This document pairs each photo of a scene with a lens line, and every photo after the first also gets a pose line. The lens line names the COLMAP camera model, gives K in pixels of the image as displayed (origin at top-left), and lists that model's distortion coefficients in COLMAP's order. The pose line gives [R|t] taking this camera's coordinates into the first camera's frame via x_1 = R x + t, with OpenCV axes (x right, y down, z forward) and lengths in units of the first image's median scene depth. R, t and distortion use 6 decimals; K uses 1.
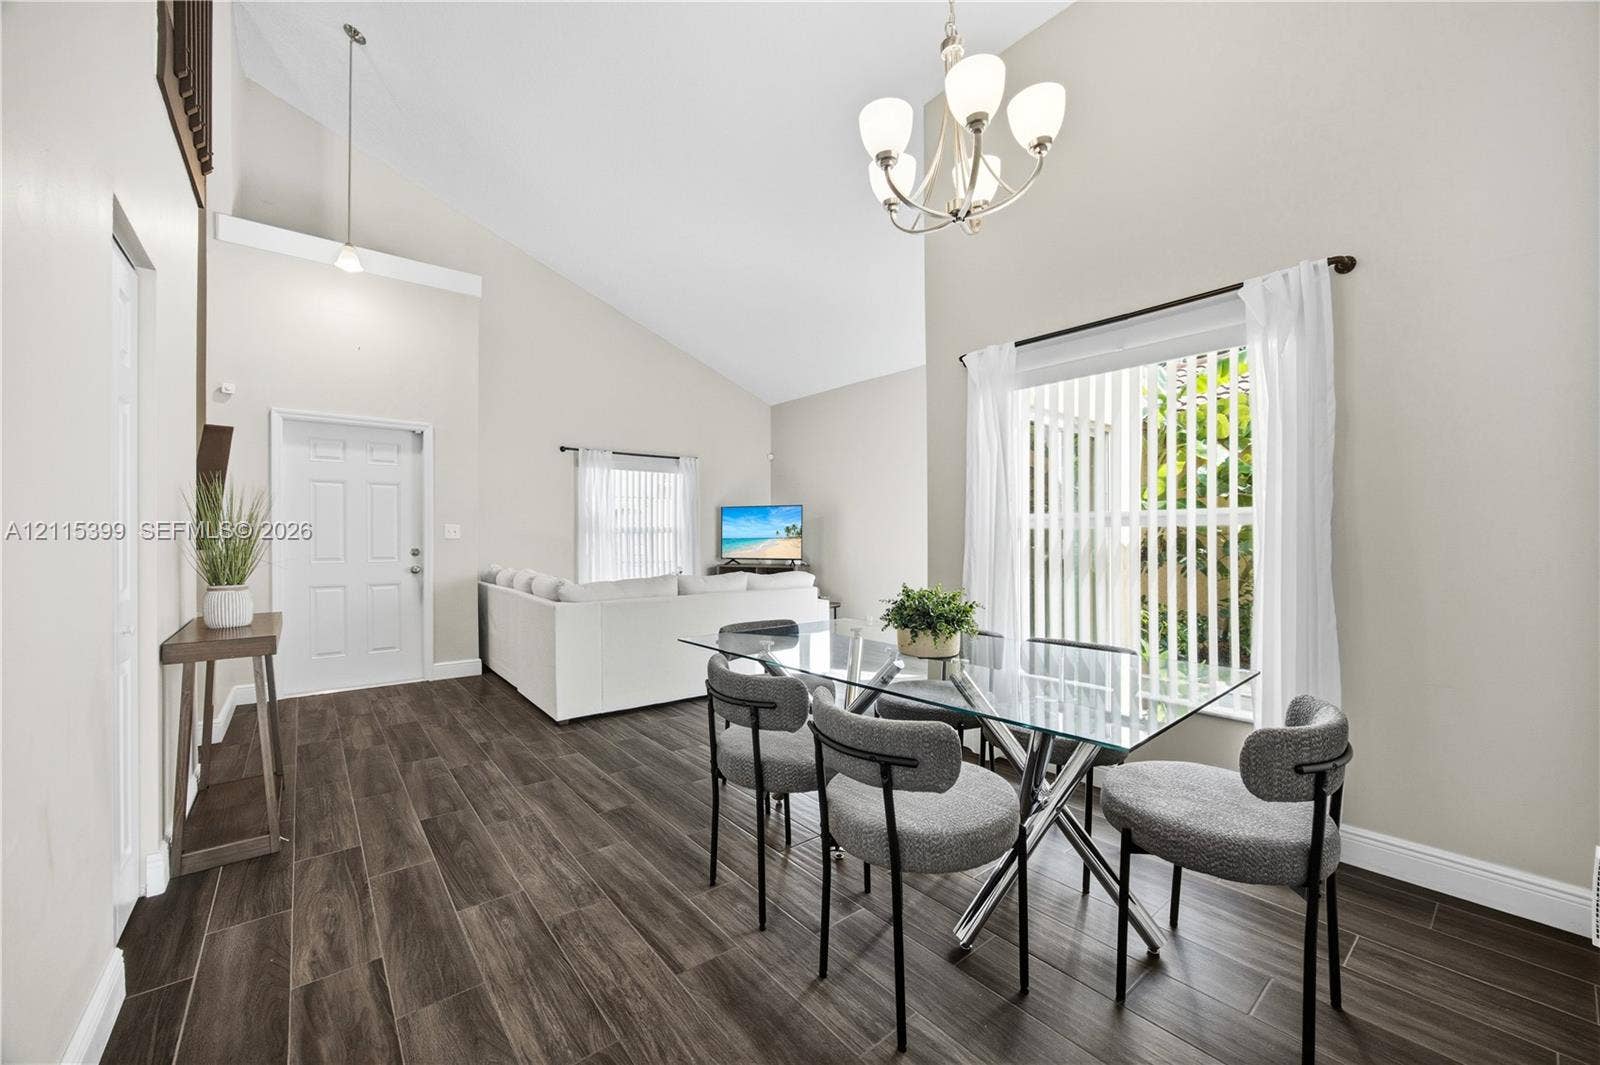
lens RADIAL K [[630.5, 0, 779.4], [0, 630.5, 541.6], [0, 0, 1]] dist [-0.000063, -0.000042]
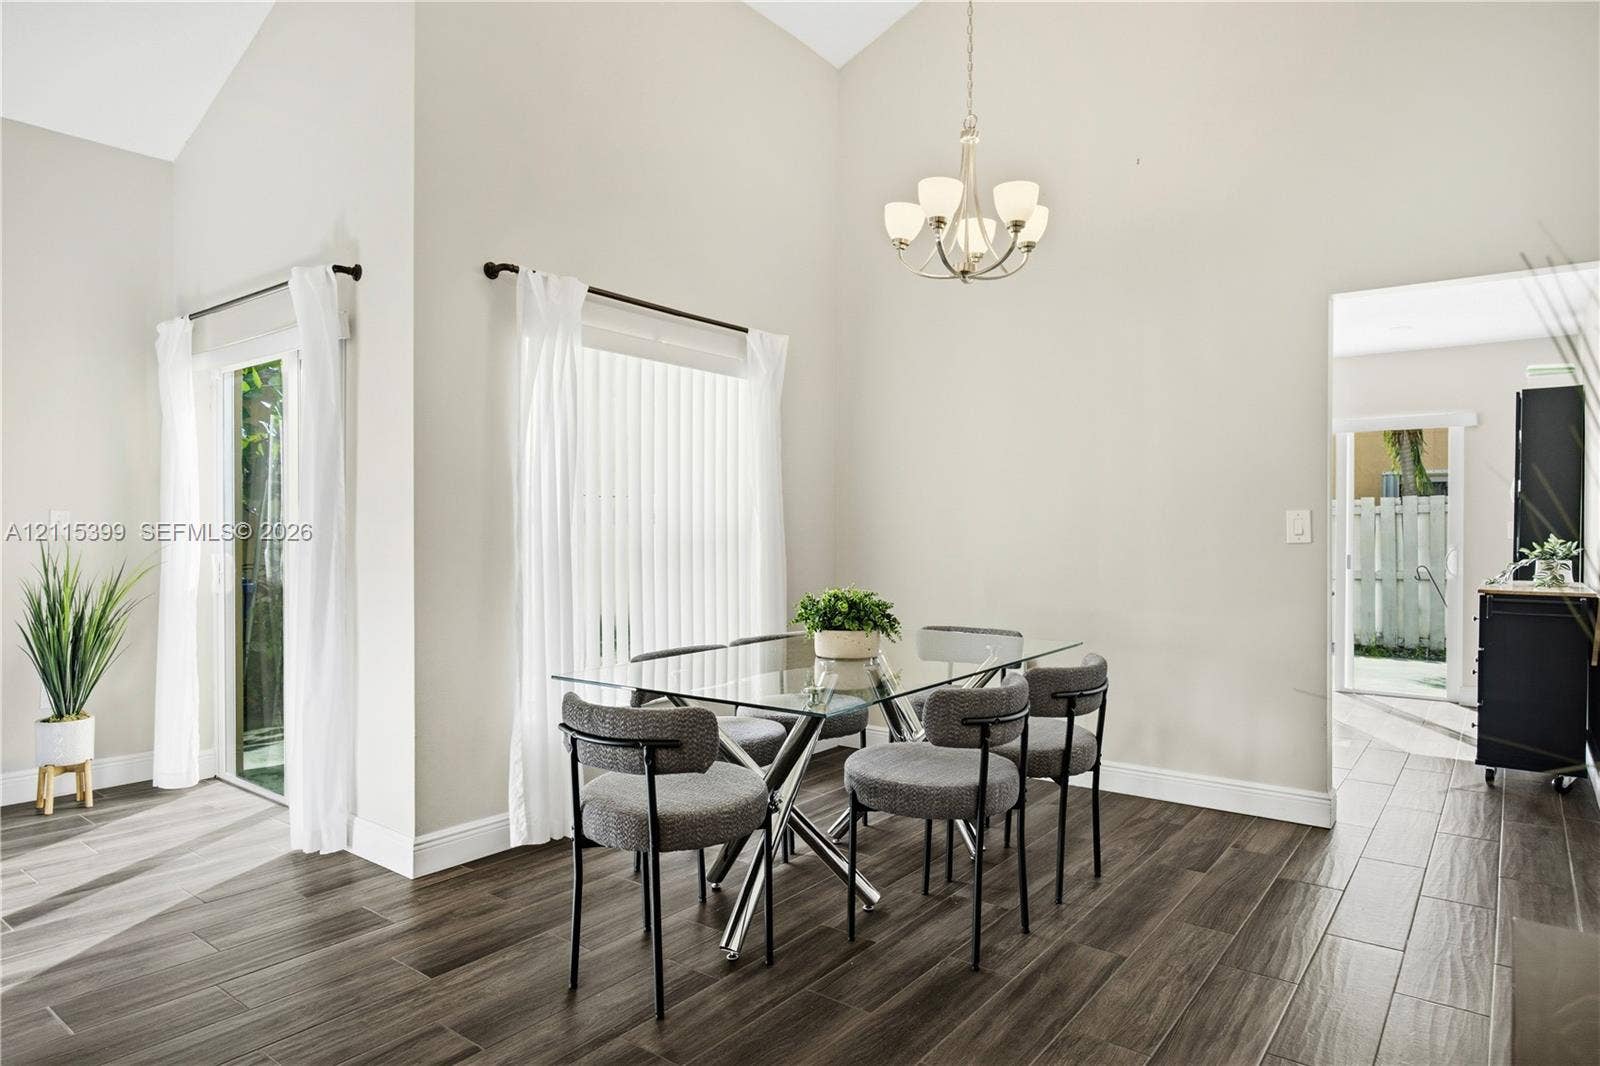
lens RADIAL K [[967.2, 0, 794.9], [0, 967.2, 541.2], [0, 0, 1]] dist [-0.006309, -0.001111]
pose [[-0.271073, -0.007328, 0.962531, -0.925688], [0.005251, 0.999945, 0.009092, -0.007760], [-0.962545, 0.007519, -0.271019, 1.176669]]
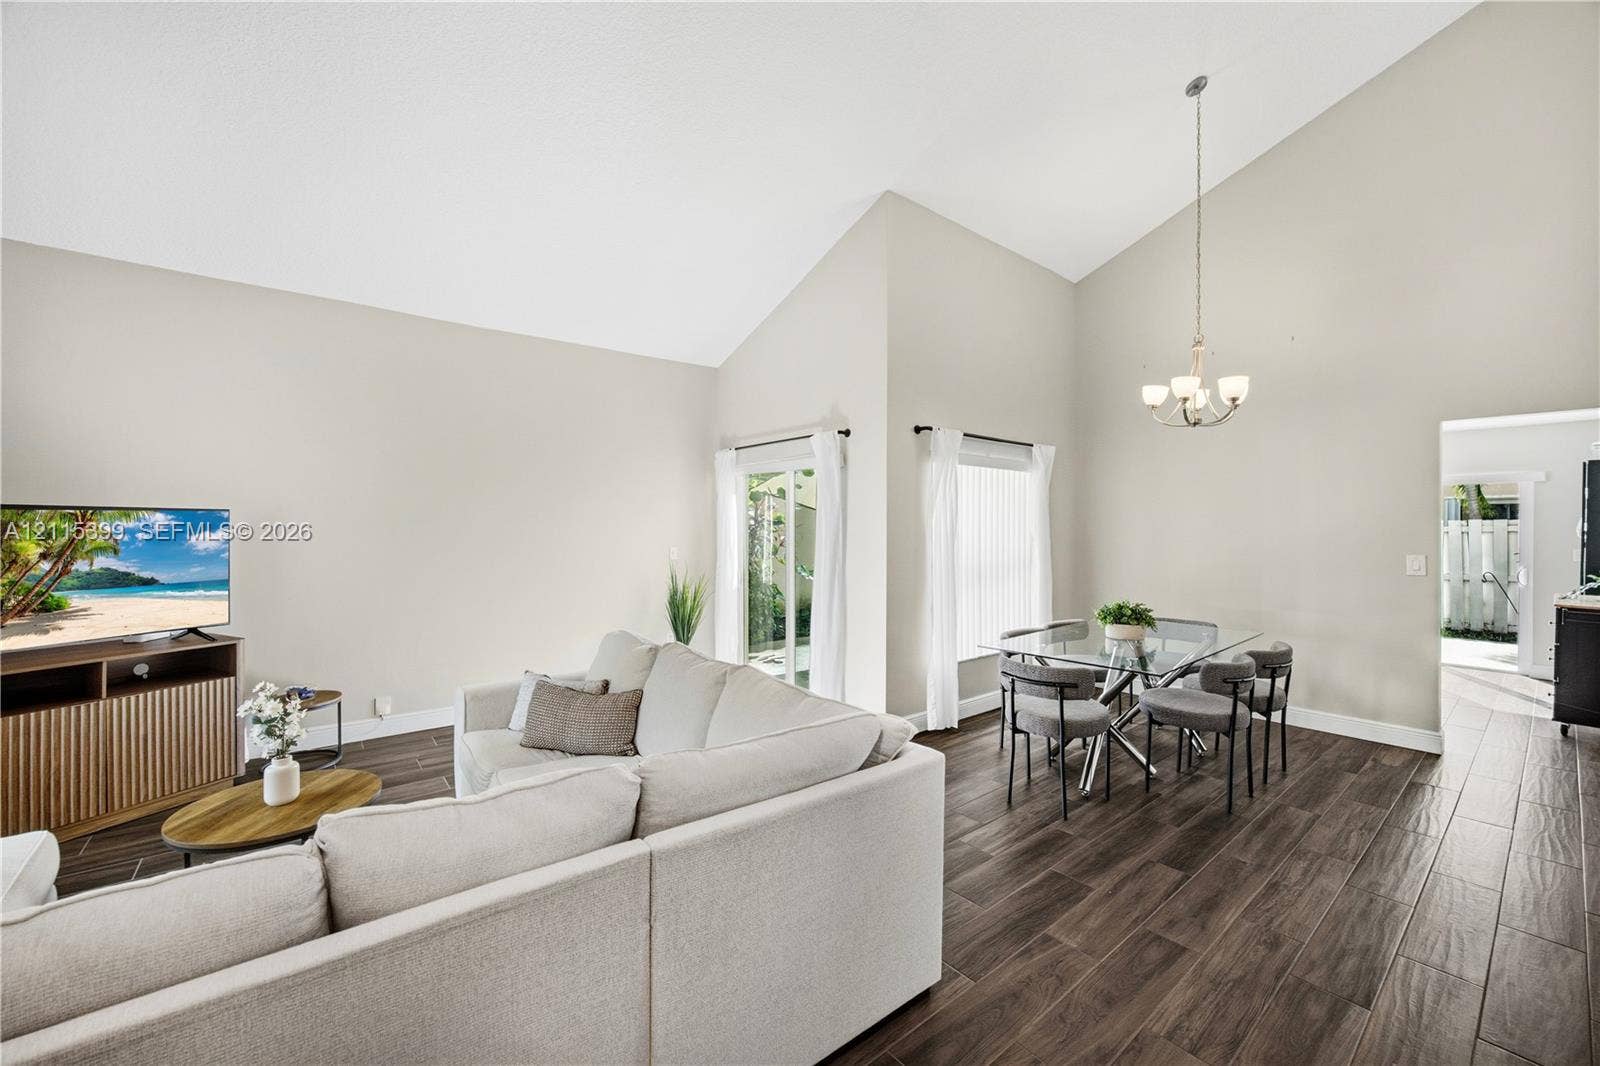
lens RADIAL K [[640.3, 0, 795.2], [0, 640.3, 537.9], [0, 0, 1]] dist [-0.001303, 0.002862]
pose [[-0.045154, -0.014974, 0.998868, -1.190307], [0.007016, 0.999858, 0.015306, -0.105075], [-0.998955, 0.007699, -0.045043, 1.587801]]
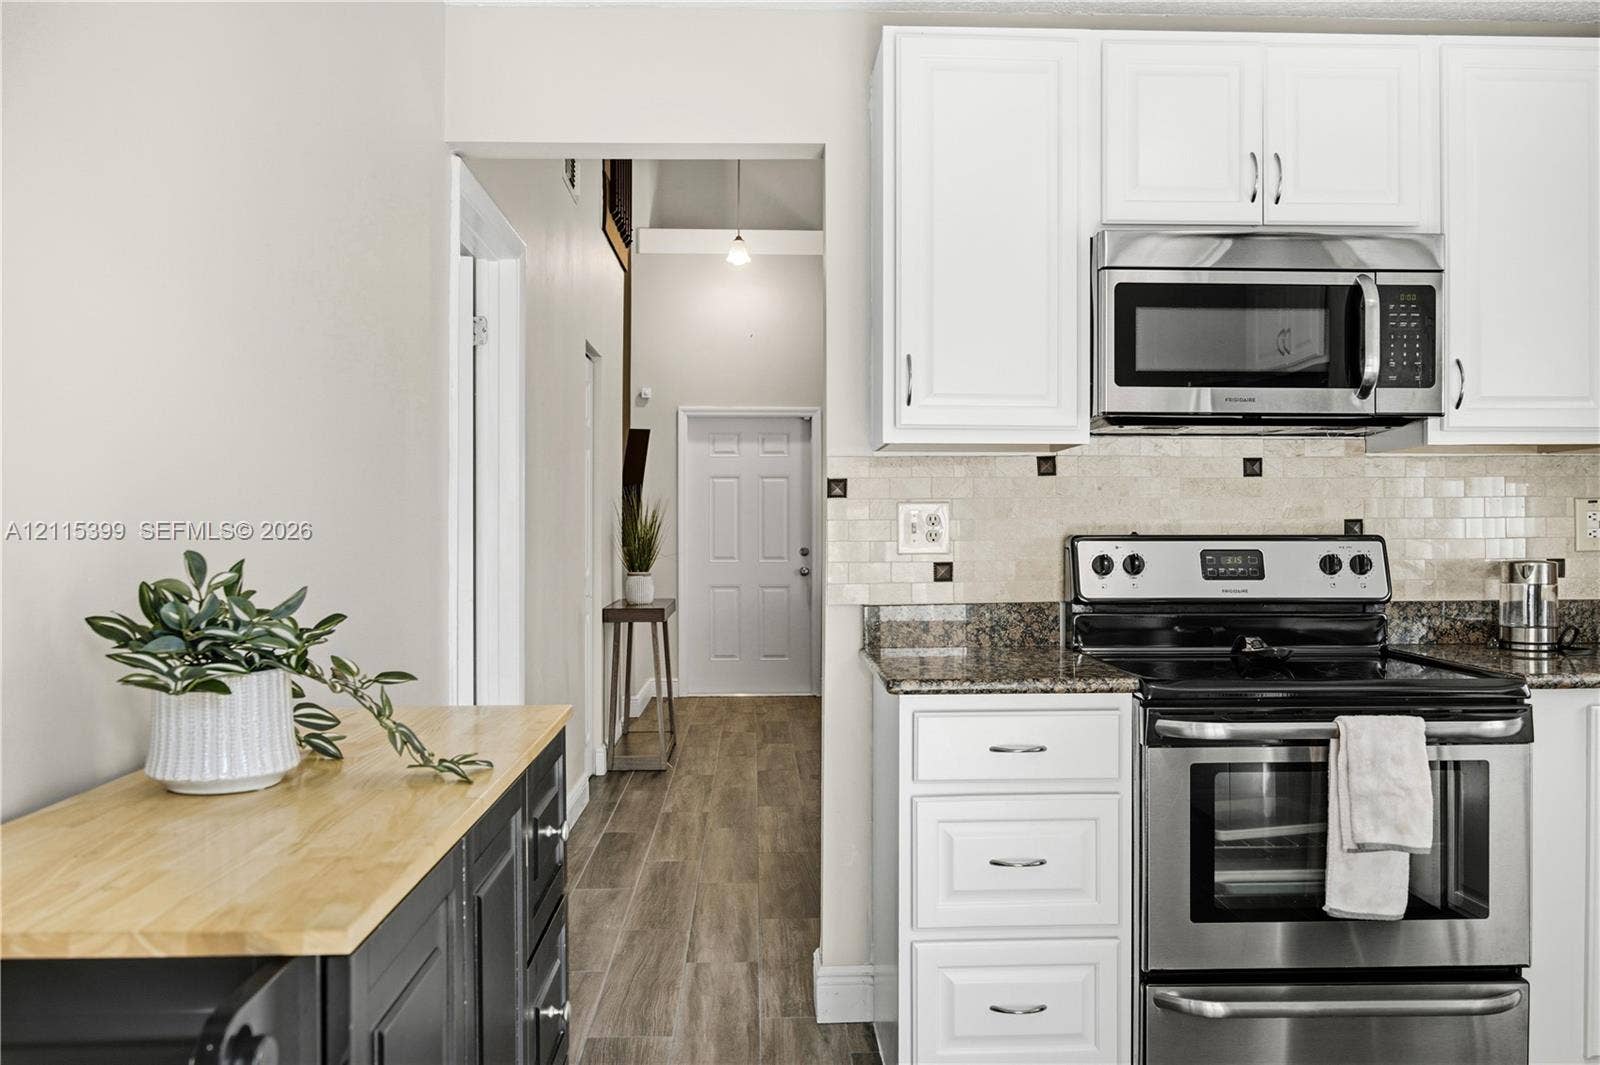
lens RADIAL K [[1289.6, 0, 800.0], [0, 1289.6, 532.5], [0, 0, 1]] dist [-0.016669, 0.004862]
pose [[0.818142, -0.002337, -0.575012, 0.852413], [-0.003230, 0.999957, -0.008660, 0.009423], [0.575008, 0.008942, 0.818099, -0.909239]]
